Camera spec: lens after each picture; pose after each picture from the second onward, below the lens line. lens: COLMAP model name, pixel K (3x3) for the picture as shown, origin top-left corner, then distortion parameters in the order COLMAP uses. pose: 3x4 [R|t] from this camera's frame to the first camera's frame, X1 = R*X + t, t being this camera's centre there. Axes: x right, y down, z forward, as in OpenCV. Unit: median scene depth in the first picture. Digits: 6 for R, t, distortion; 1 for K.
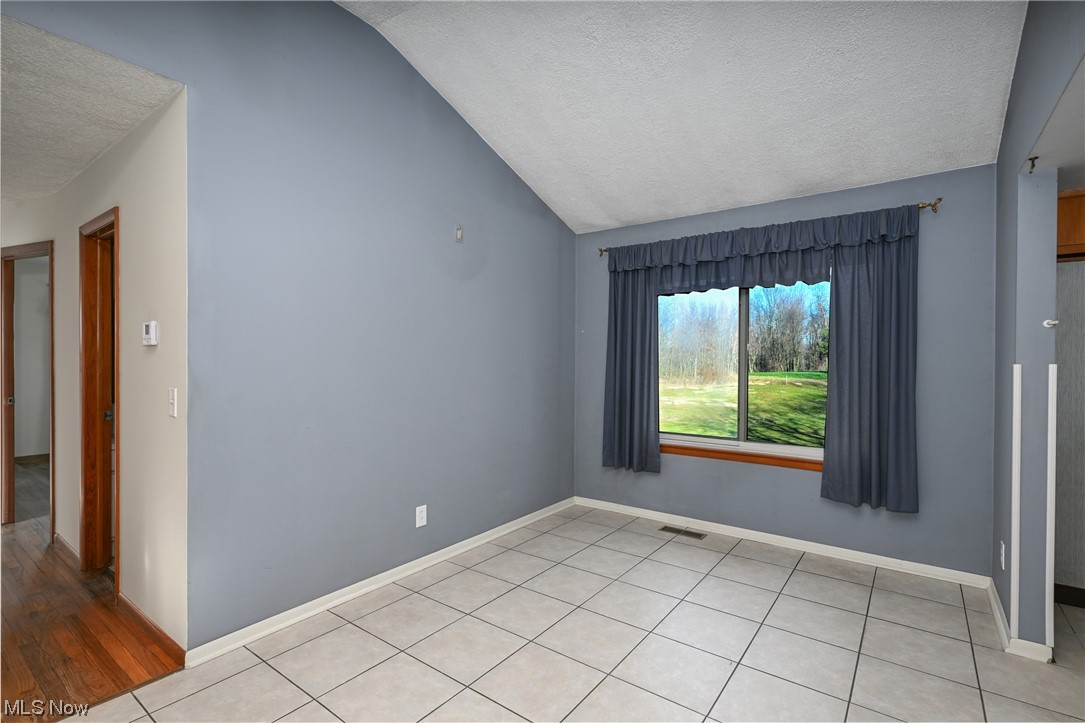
lens RADIAL K [[509.1, 0, 541.3], [0, 509.1, 361.2], [0, 0, 1]] dist [0.000185, 0.000013]
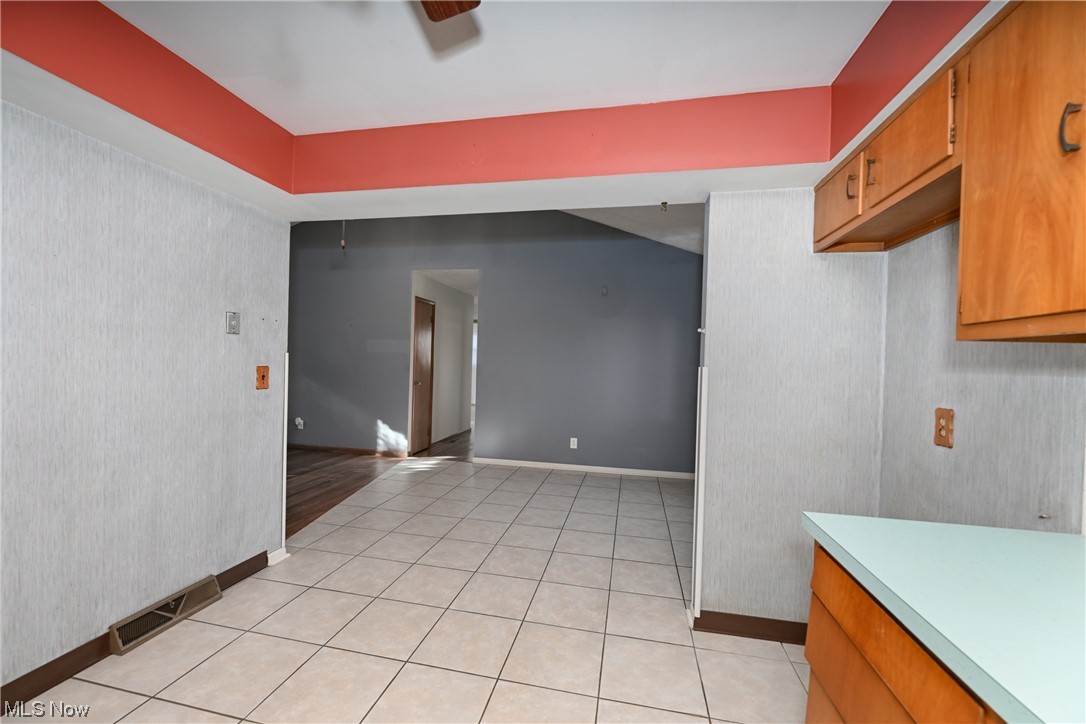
lens RADIAL K [[429.3, 0, 542.2], [0, 429.3, 362.9], [0, 0, 1]] dist [0.000039, 0.000000]
pose [[0.419725, 0.009959, -0.907597, 1.353746], [-0.028405, 0.999594, -0.002168, 0.004563], [0.907207, 0.026690, 0.419838, 0.218567]]
